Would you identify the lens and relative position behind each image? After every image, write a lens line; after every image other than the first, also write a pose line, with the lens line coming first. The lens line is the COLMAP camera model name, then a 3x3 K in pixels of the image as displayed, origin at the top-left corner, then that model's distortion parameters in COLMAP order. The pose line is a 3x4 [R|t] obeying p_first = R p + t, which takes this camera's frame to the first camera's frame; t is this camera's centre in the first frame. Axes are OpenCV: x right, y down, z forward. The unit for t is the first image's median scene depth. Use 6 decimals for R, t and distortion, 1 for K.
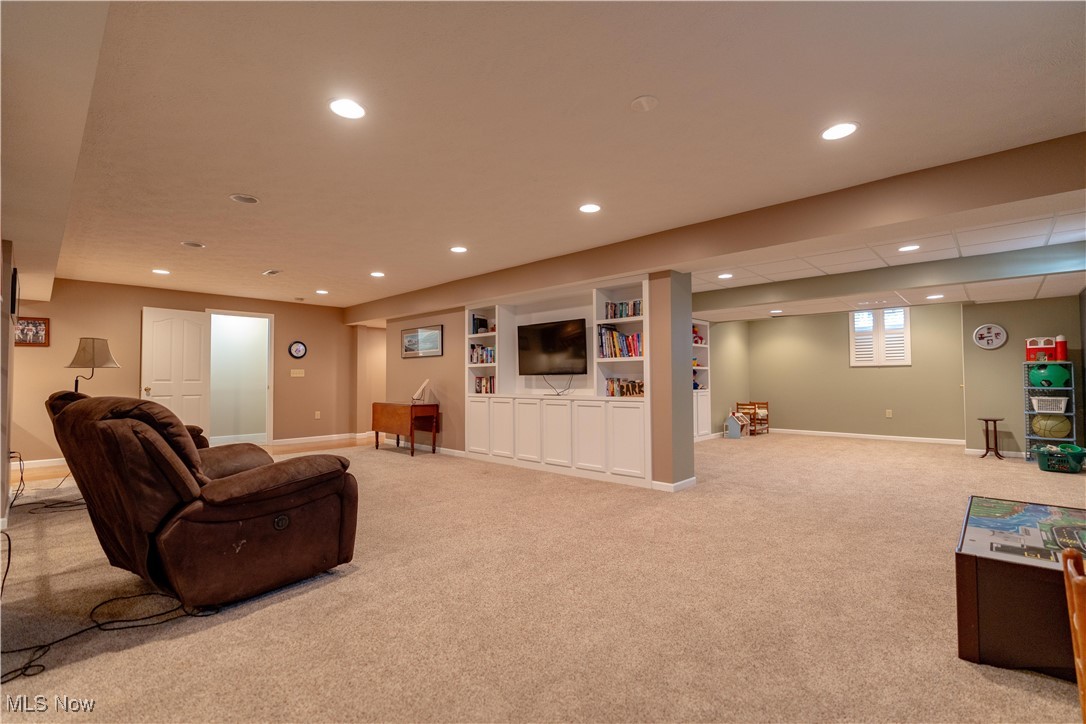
lens RADIAL K [[495.8, 0, 542.1], [0, 495.8, 367.4], [0, 0, 1]] dist [-0.000417, 0.000805]
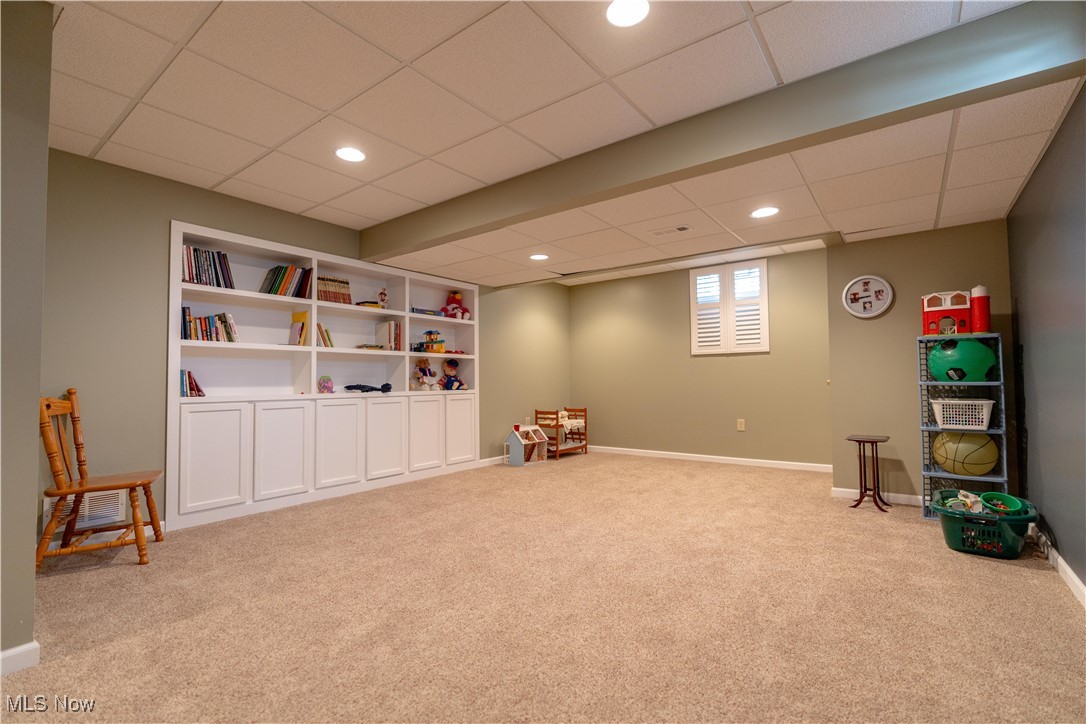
lens RADIAL K [[495.8, 0, 542.1], [0, 495.8, 367.4], [0, 0, 1]] dist [-0.000417, 0.000805]
pose [[0.994375, -0.001782, 0.105904, 0.487174], [0.002343, 0.999984, -0.005179, 0.025156], [-0.105894, 0.005398, 0.994363, 0.486968]]
